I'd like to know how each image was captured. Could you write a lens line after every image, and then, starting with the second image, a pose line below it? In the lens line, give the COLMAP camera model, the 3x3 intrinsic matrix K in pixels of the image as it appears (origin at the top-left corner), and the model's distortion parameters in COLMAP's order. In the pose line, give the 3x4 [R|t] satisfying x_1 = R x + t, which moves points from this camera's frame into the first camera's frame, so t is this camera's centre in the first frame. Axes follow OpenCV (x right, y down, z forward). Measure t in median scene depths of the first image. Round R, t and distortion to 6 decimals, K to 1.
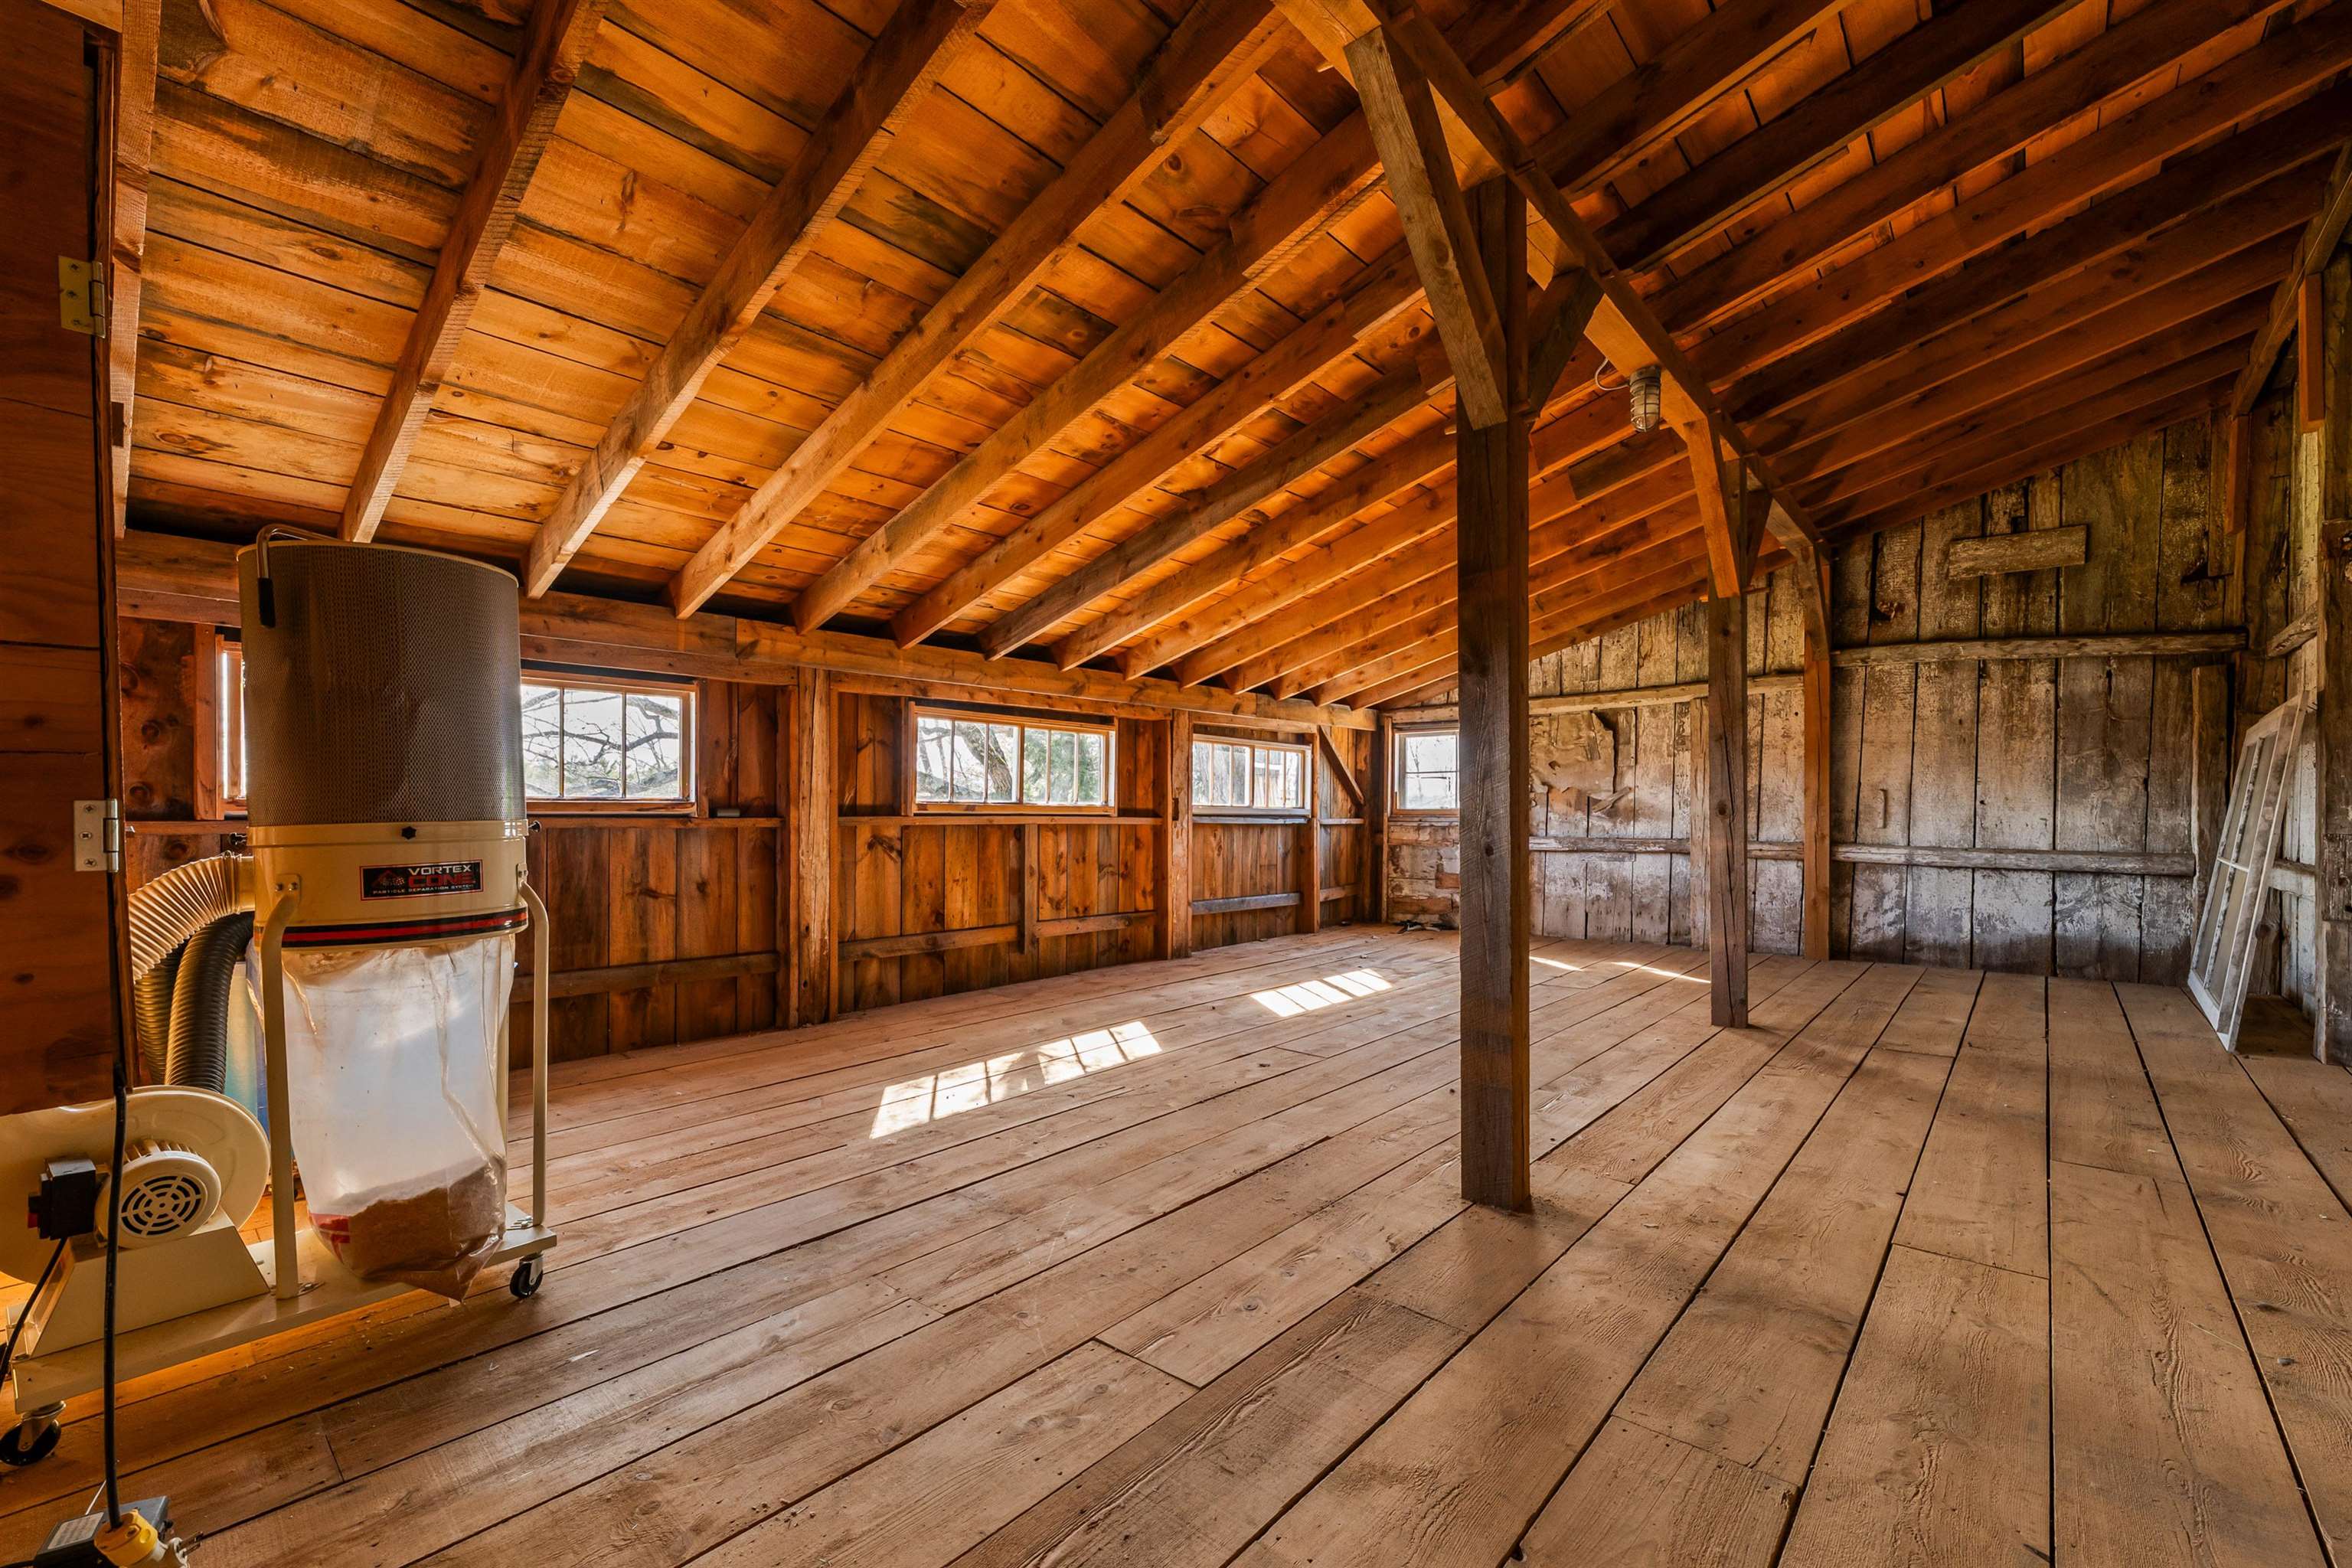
lens RADIAL K [[978.3, 0, 1181.2], [0, 978.3, 798.2], [0, 0, 1]] dist [-0.003969, -0.000154]
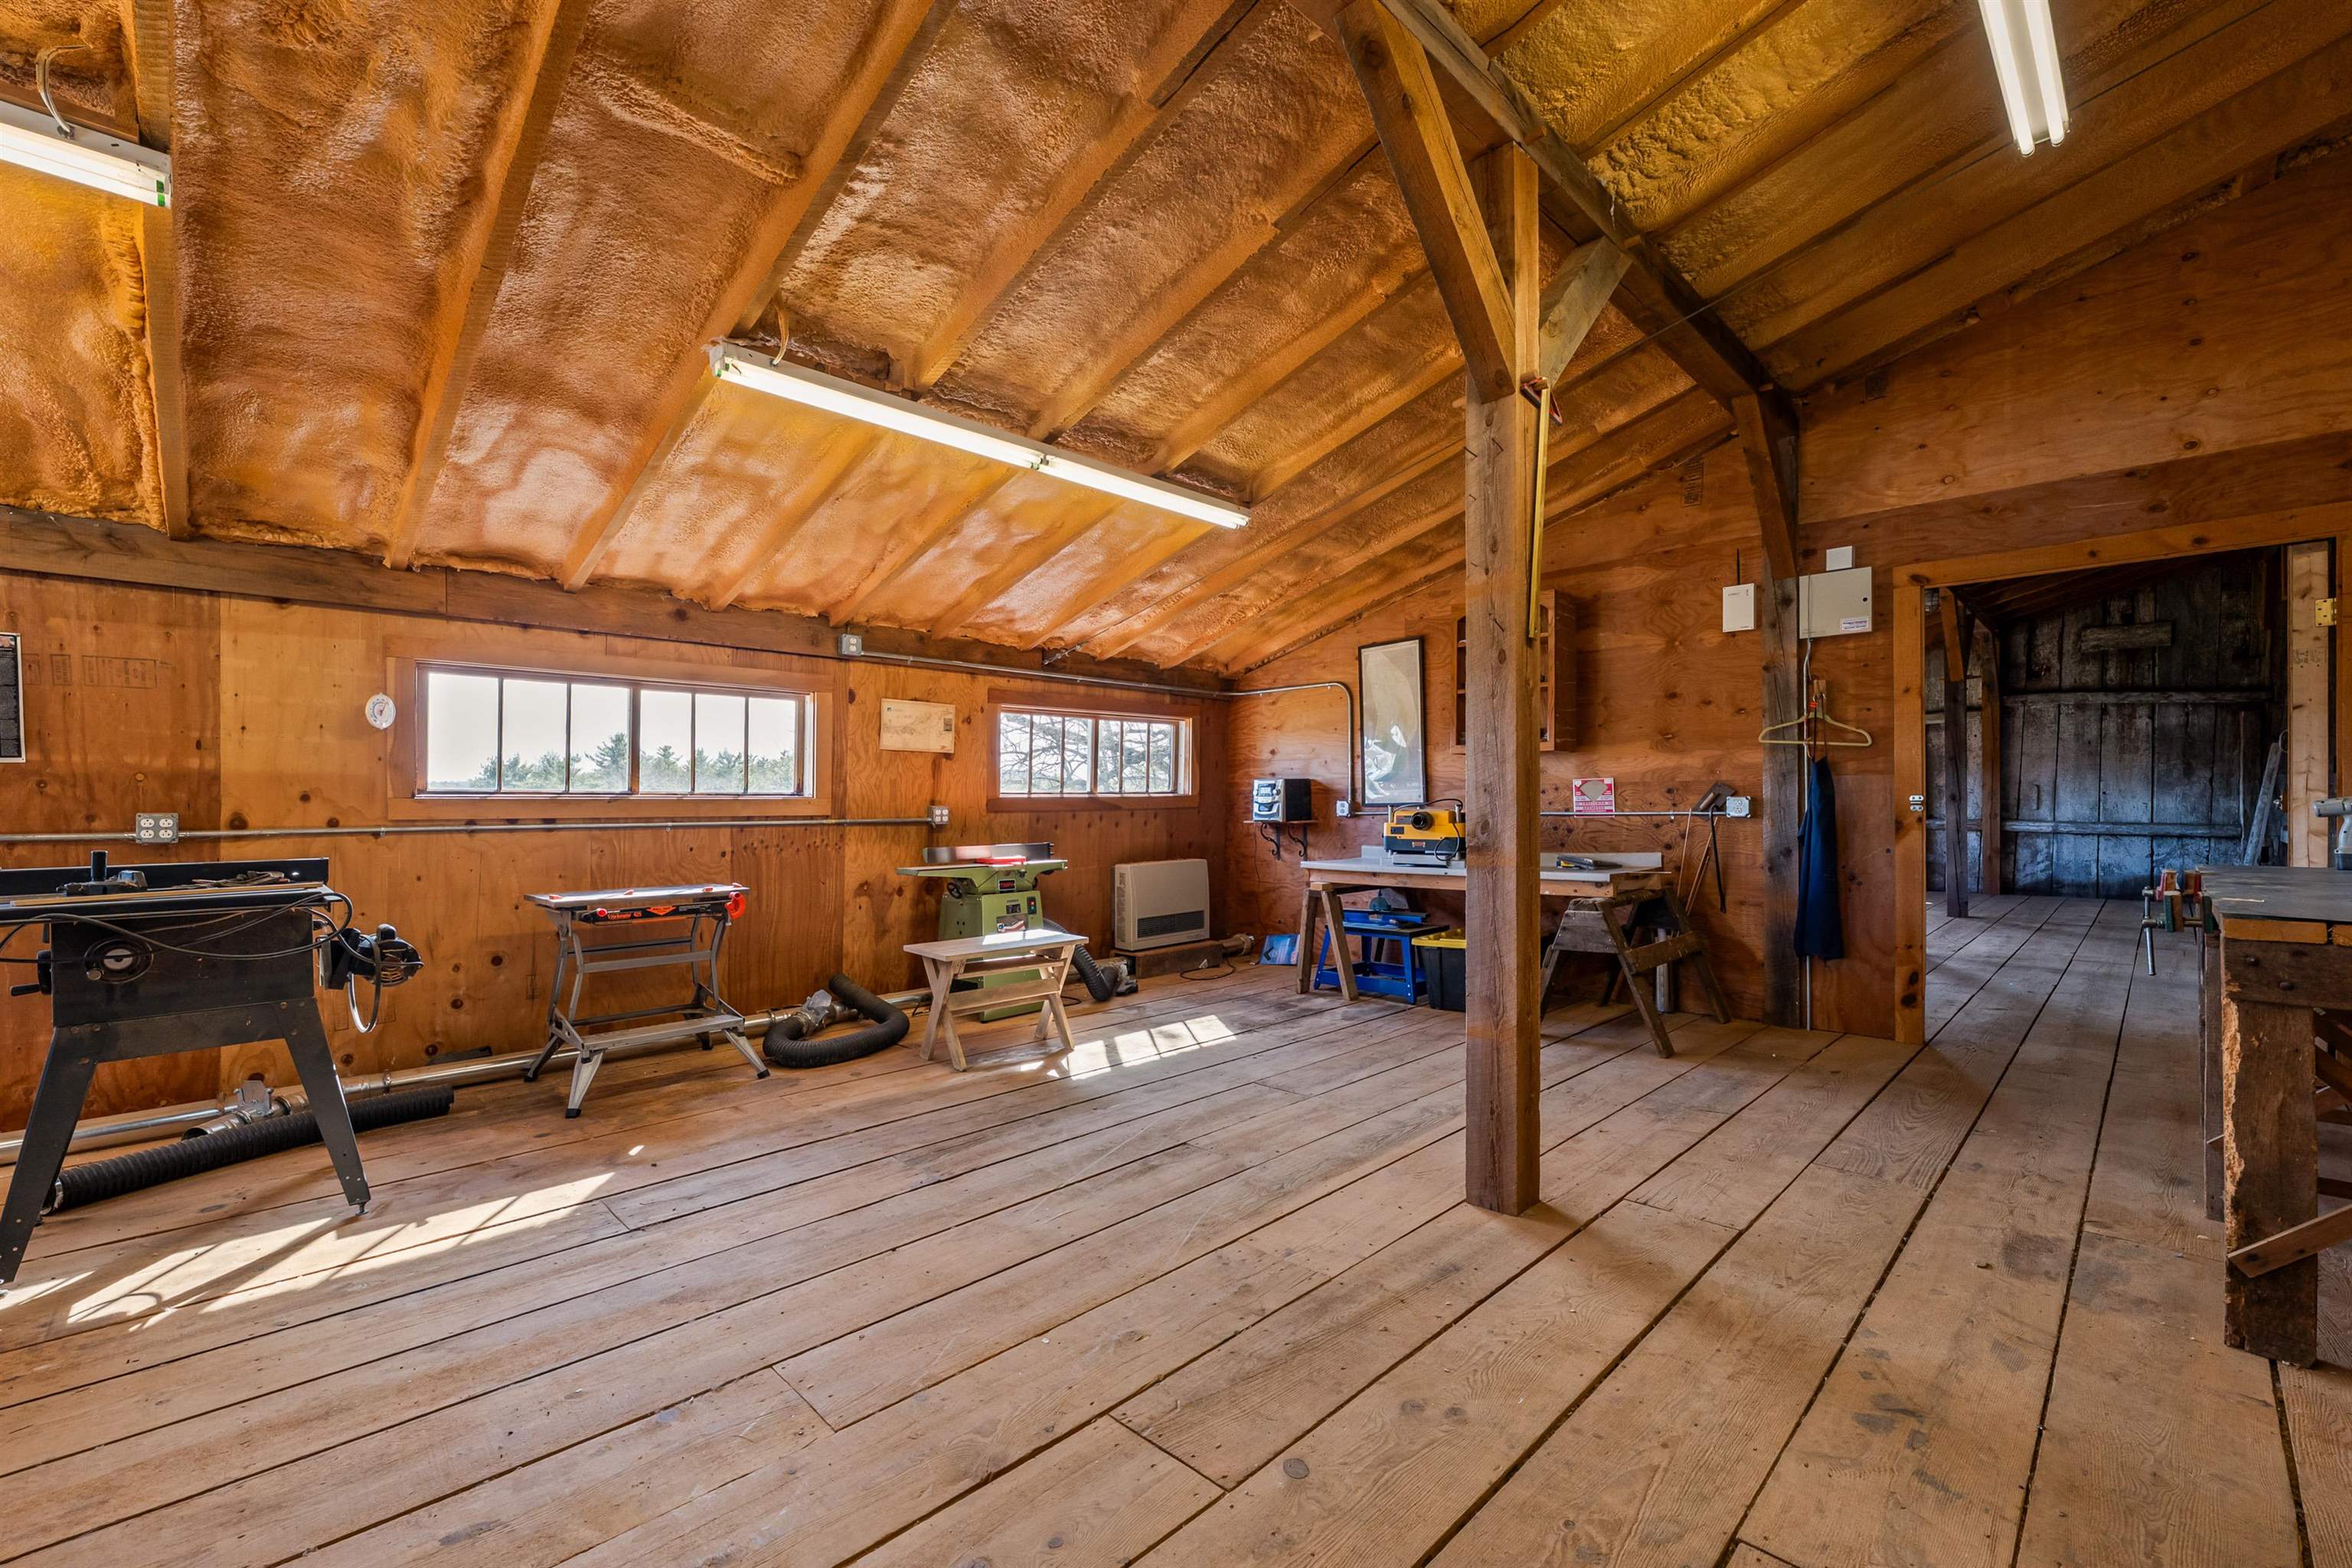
lens RADIAL K [[978.3, 0, 1174.0], [0, 978.3, 790.3], [0, 0, 1]] dist [-0.003969, -0.000154]
pose [[0.998868, -0.003937, -0.047400, -0.617784], [0.003917, 0.999992, -0.000526, -0.005349], [0.047402, 0.000339, 0.998876, -0.658394]]
